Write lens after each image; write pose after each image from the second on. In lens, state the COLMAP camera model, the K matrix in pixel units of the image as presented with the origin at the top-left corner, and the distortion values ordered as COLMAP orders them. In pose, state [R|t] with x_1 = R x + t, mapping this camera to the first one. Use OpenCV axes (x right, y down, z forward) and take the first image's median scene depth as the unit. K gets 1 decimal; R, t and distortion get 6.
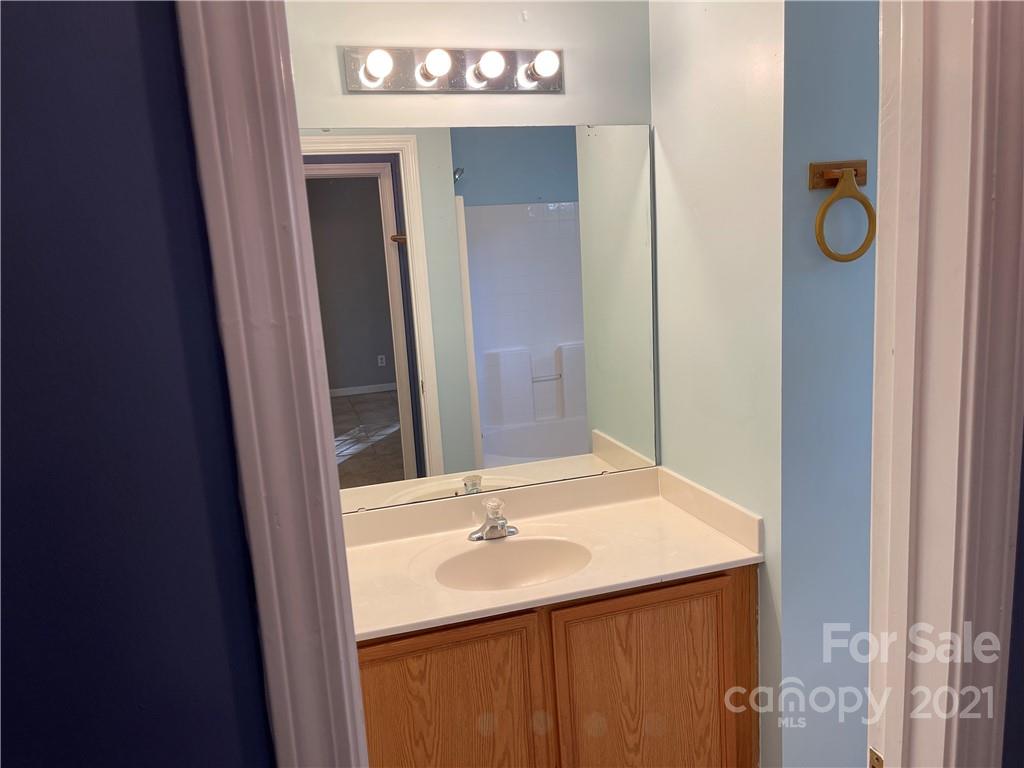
lens RADIAL K [[774.2, 0, 512.0], [0, 774.2, 384.0], [0, 0, 1]] dist [0.074662, -0.106892]
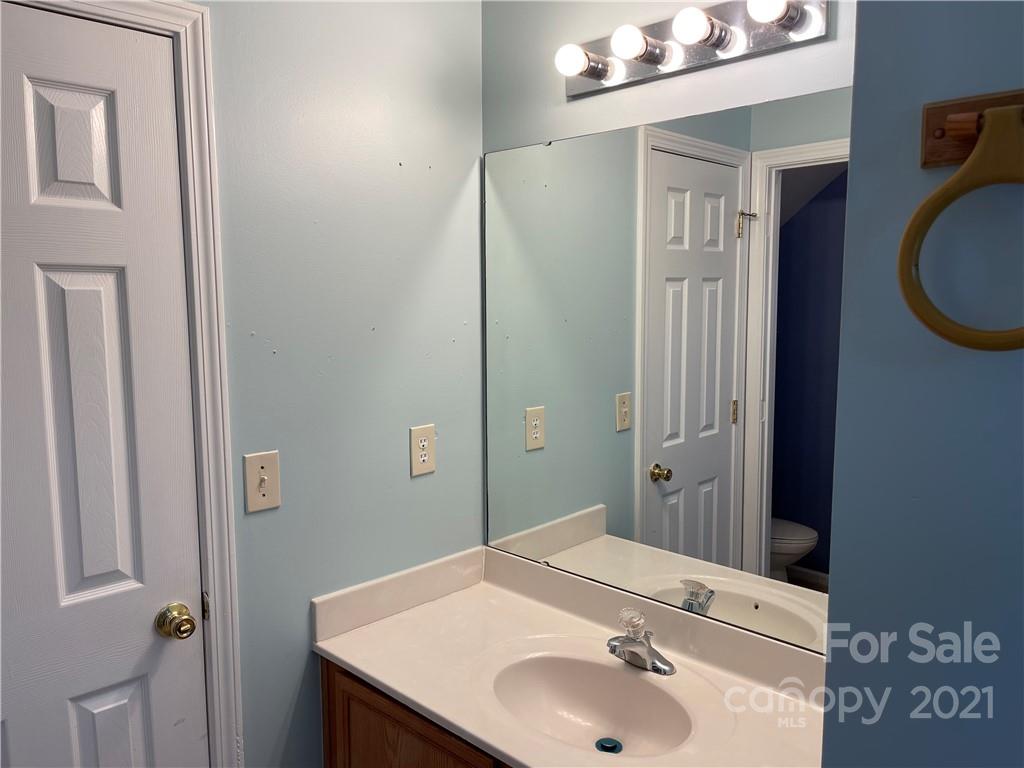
lens RADIAL K [[774.2, 0, 512.0], [0, 774.2, 384.0], [0, 0, 1]] dist [0.074662, -0.106892]
pose [[0.469038, 0.157471, -0.869026, 0.660057], [-0.180432, 0.980308, 0.080252, -0.131195], [0.864551, 0.119159, 0.488215, 0.623356]]
